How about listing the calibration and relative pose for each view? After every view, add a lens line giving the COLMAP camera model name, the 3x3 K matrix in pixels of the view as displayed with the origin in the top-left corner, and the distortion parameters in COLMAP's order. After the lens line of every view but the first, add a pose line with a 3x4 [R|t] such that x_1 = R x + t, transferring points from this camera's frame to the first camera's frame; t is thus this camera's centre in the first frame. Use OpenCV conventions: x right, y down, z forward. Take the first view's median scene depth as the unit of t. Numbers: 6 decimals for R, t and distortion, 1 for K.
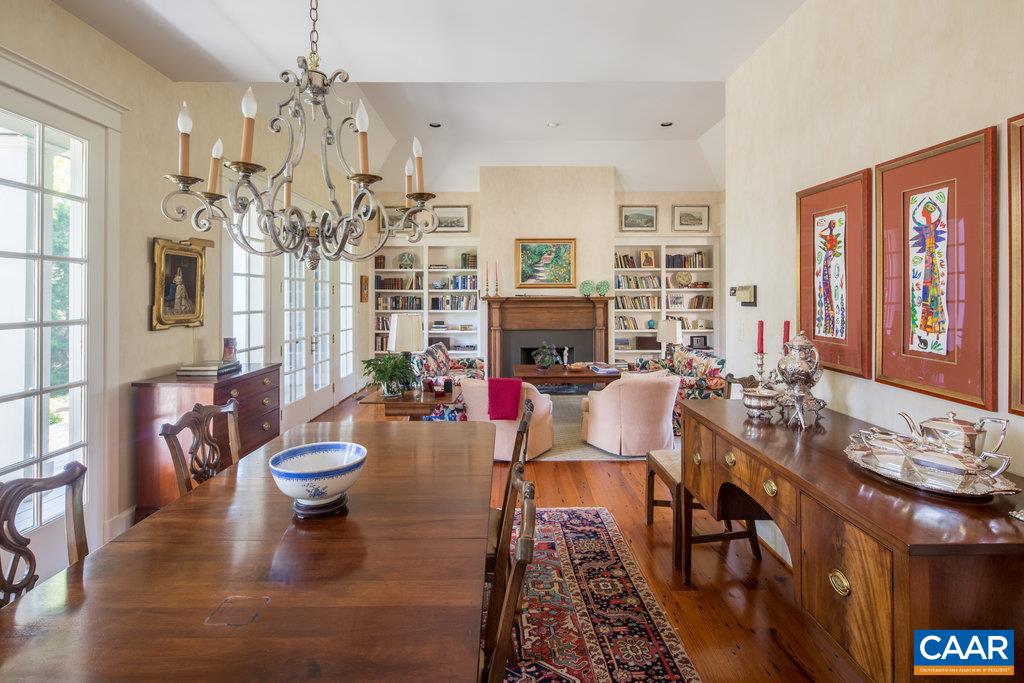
lens RADIAL K [[495.0, 0, 511.0], [0, 495.0, 297.9], [0, 0, 1]] dist [0.004325, -0.002943]
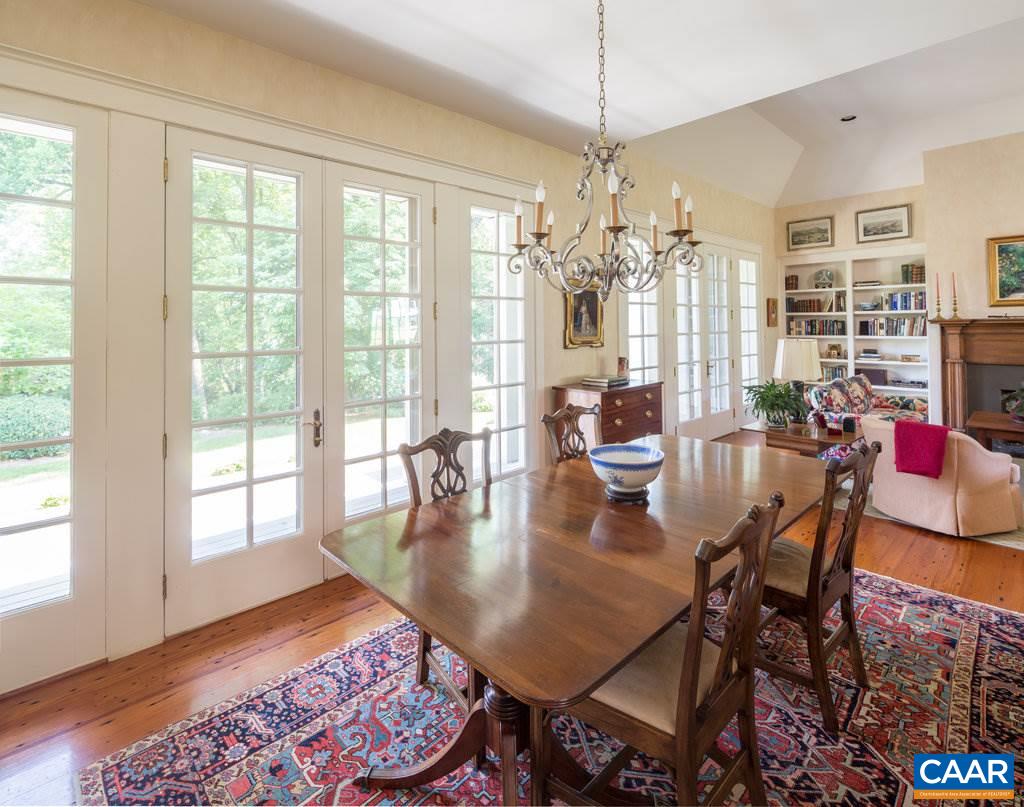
lens RADIAL K [[512.1, 0, 521.0], [0, 512.1, 317.0], [0, 0, 1]] dist [-0.003146, -0.001010]
pose [[0.691578, -0.016983, -0.722102, 0.075348], [0.009468, 0.999851, -0.014448, -0.000052], [0.722240, 0.003155, 0.691635, -0.012373]]
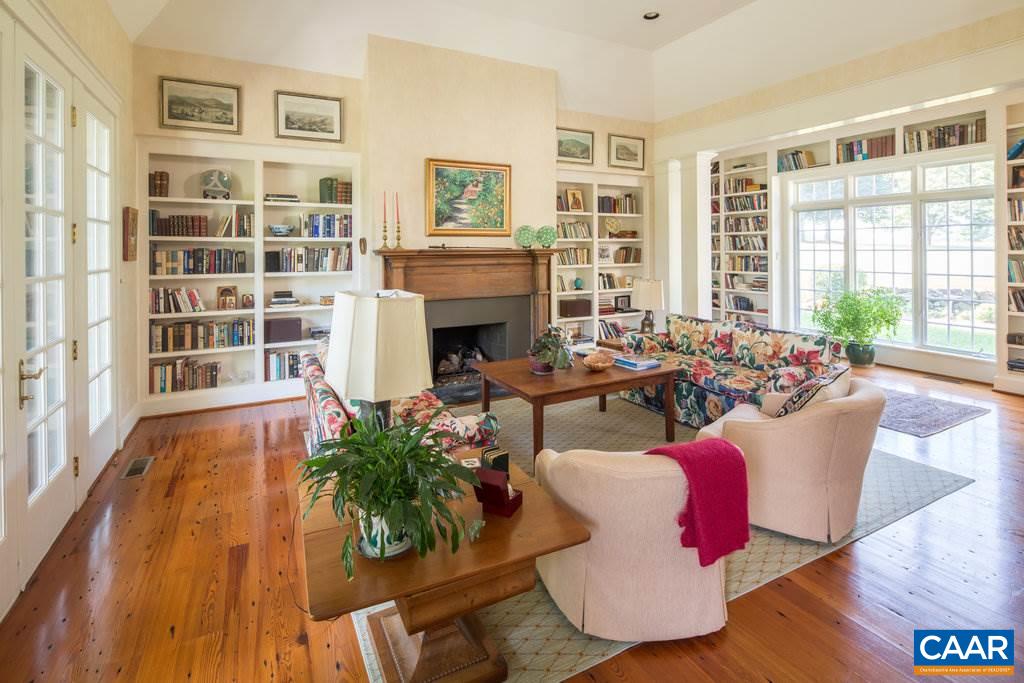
lens RADIAL K [[495.0, 0, 513.1], [0, 495.0, 250.7], [0, 0, 1]] dist [0.004325, -0.002943]
pose [[0.885539, -0.004299, 0.464545, -0.190631], [0.004370, 0.999990, 0.000923, -0.000297], [-0.464544, 0.001213, 0.885549, 0.384621]]
